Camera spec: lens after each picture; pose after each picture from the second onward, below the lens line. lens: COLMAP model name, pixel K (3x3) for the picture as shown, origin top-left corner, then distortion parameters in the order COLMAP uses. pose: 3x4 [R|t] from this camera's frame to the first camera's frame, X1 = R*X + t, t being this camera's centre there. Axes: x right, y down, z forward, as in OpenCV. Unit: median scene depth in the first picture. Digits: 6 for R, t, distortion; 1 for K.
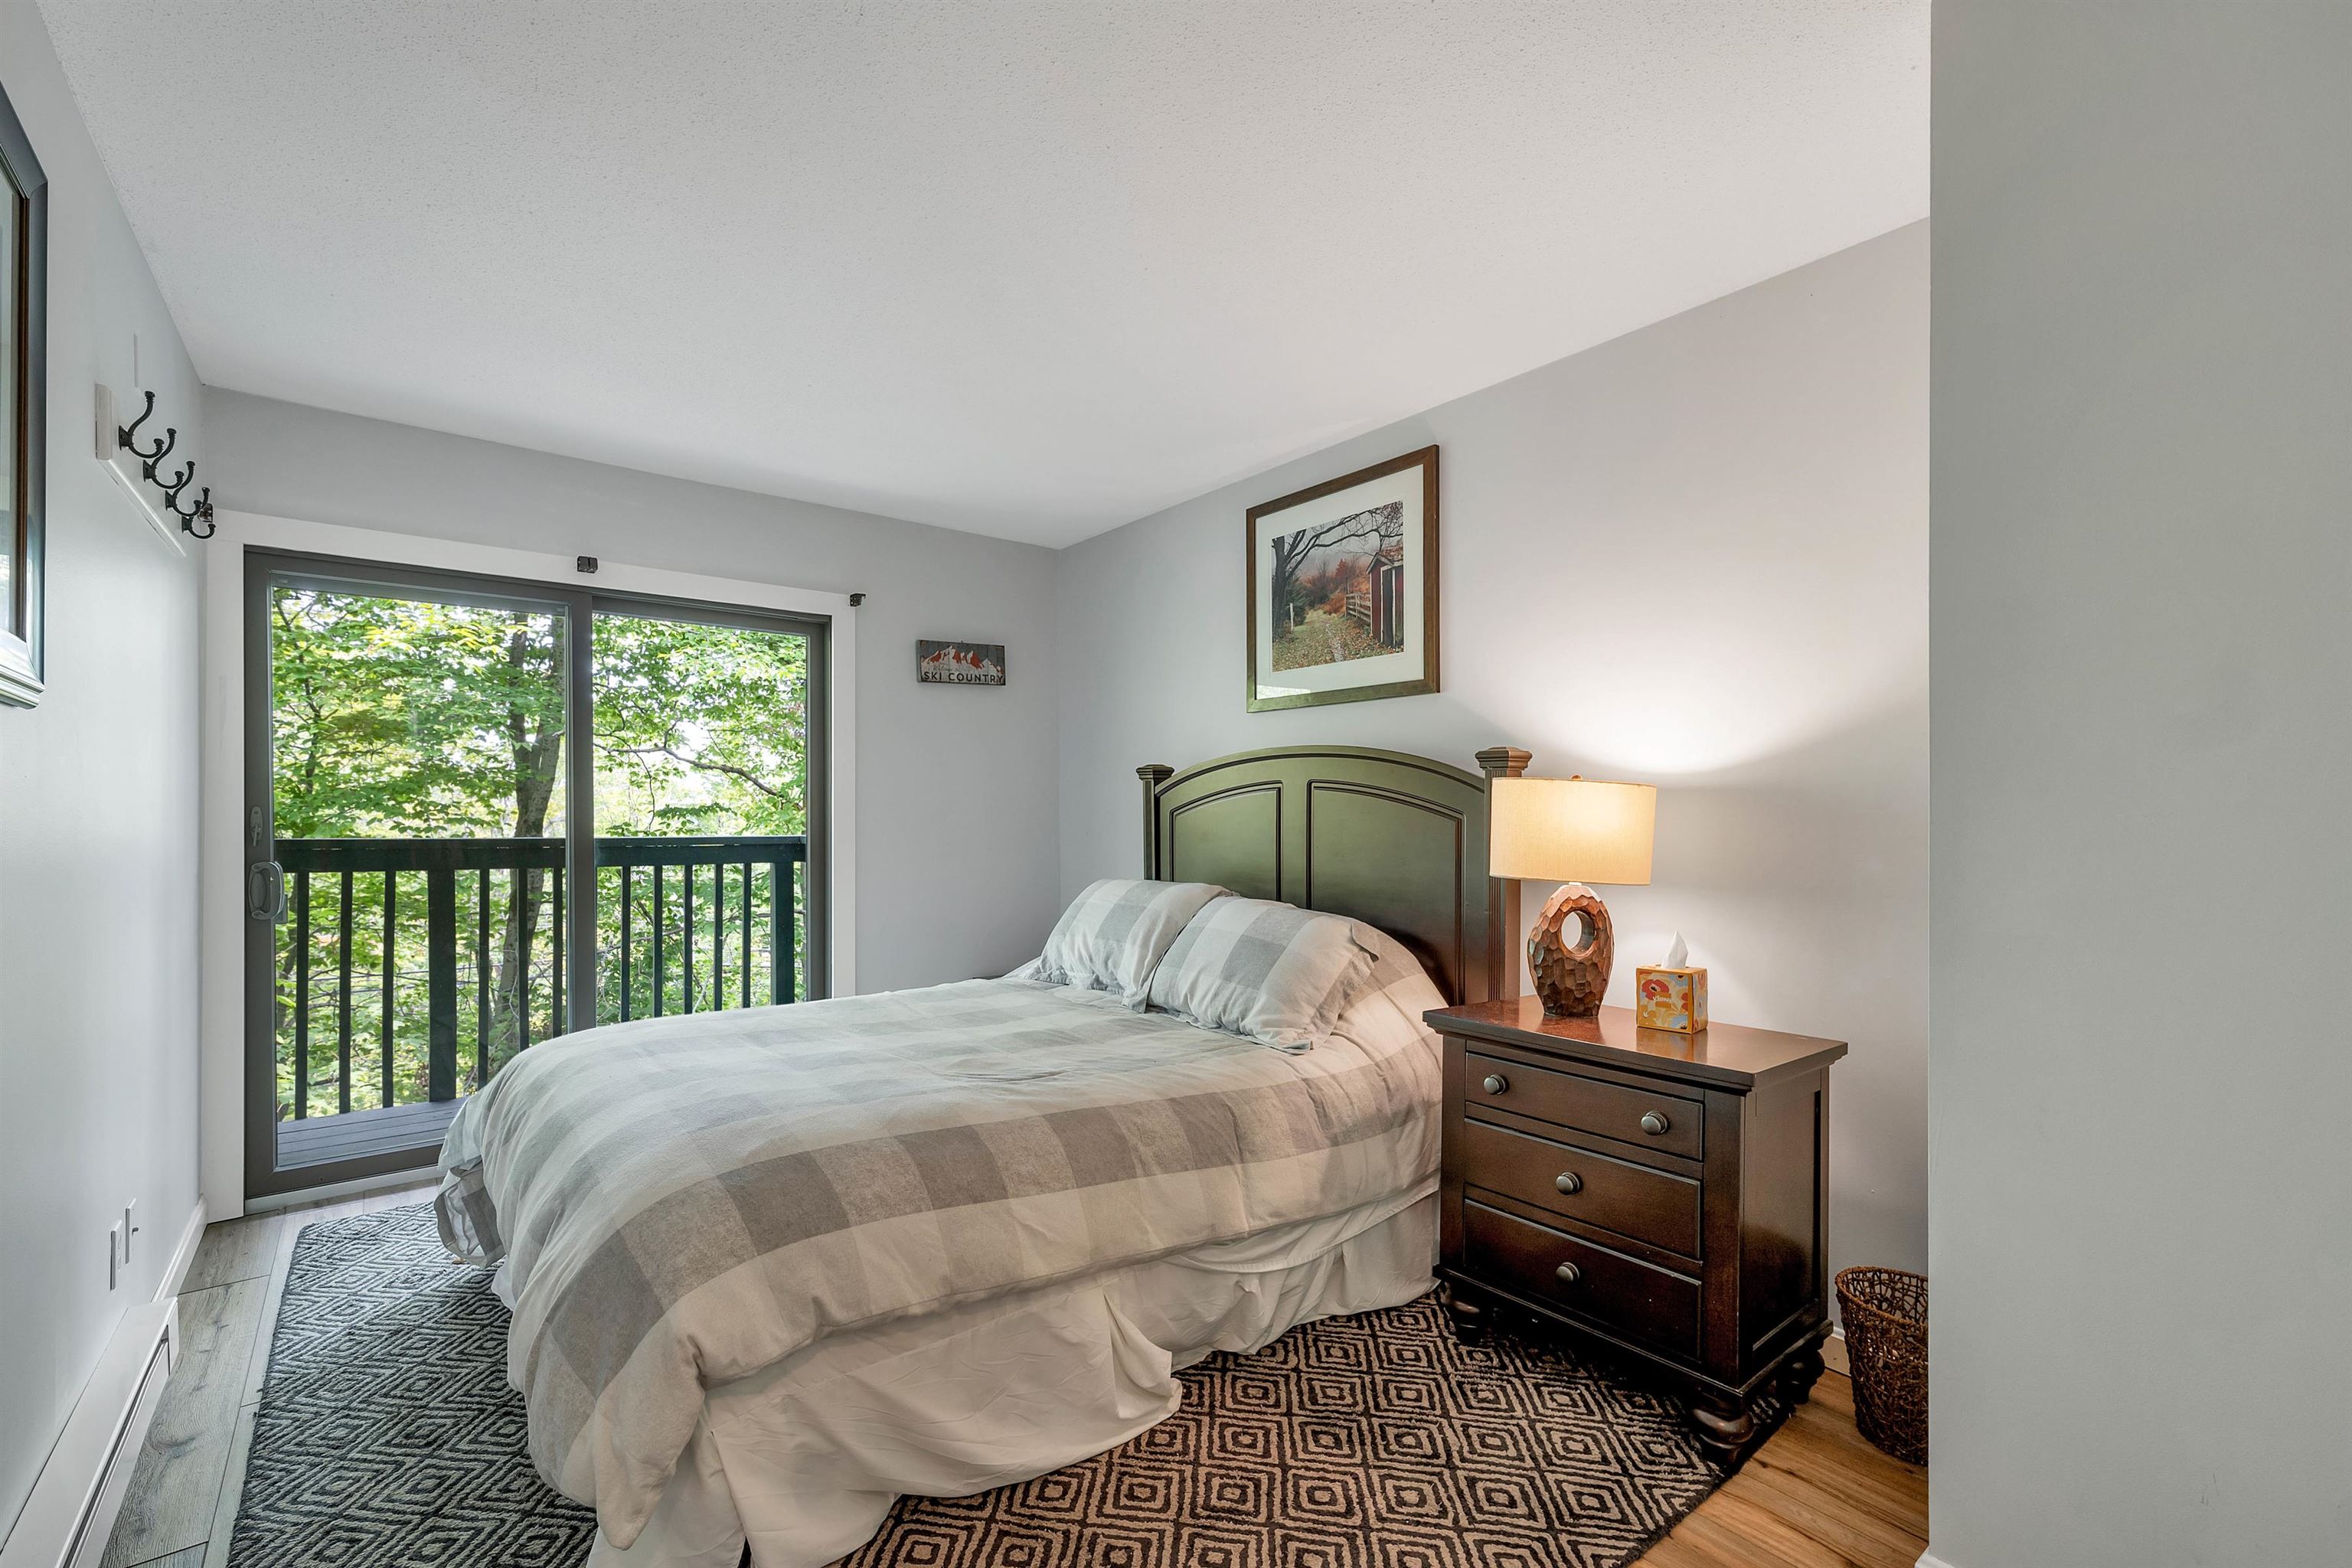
lens RADIAL K [[1005.5, 0, 1183.1], [0, 1005.5, 803.2], [0, 0, 1]] dist [0.006528, -0.002199]
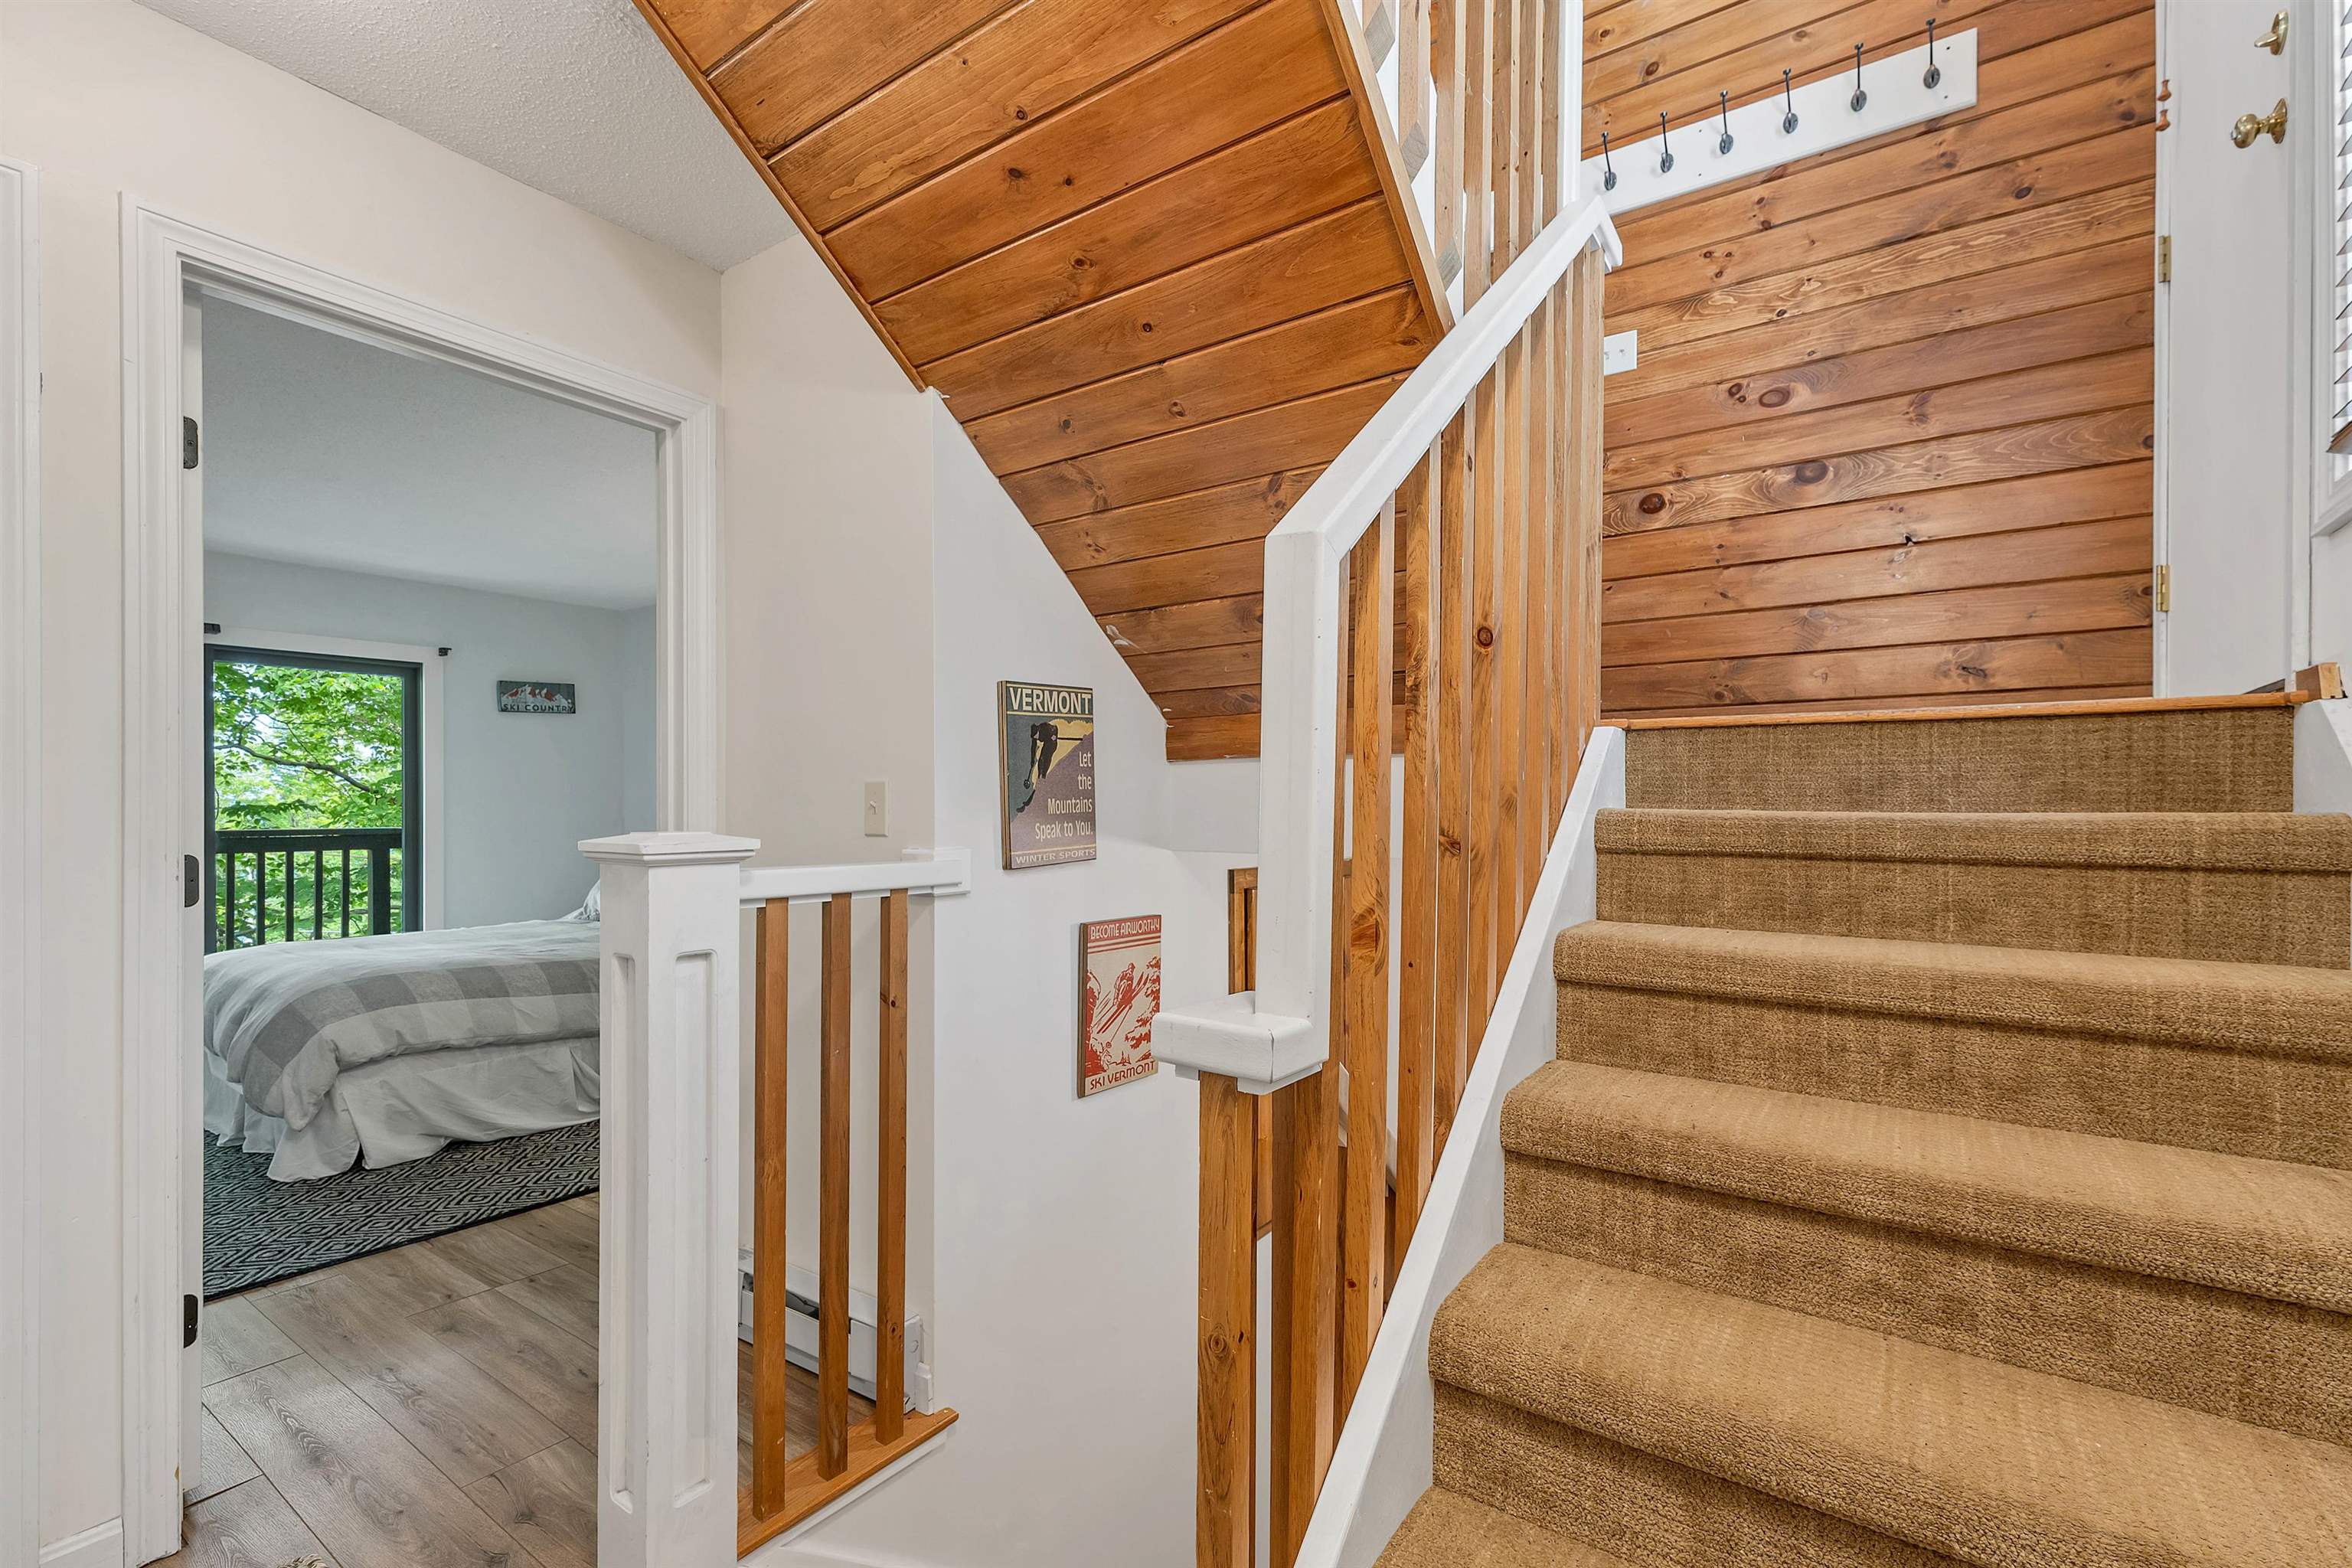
lens RADIAL K [[1005.5, 0, 1164.0], [0, 1005.5, 793.9], [0, 0, 1]] dist [0.006528, -0.002199]
pose [[0.960050, -0.000495, 0.279828, 0.208879], [0.001355, 0.999995, -0.002880, -0.005417], [-0.279826, 0.003144, 0.960046, -0.529586]]
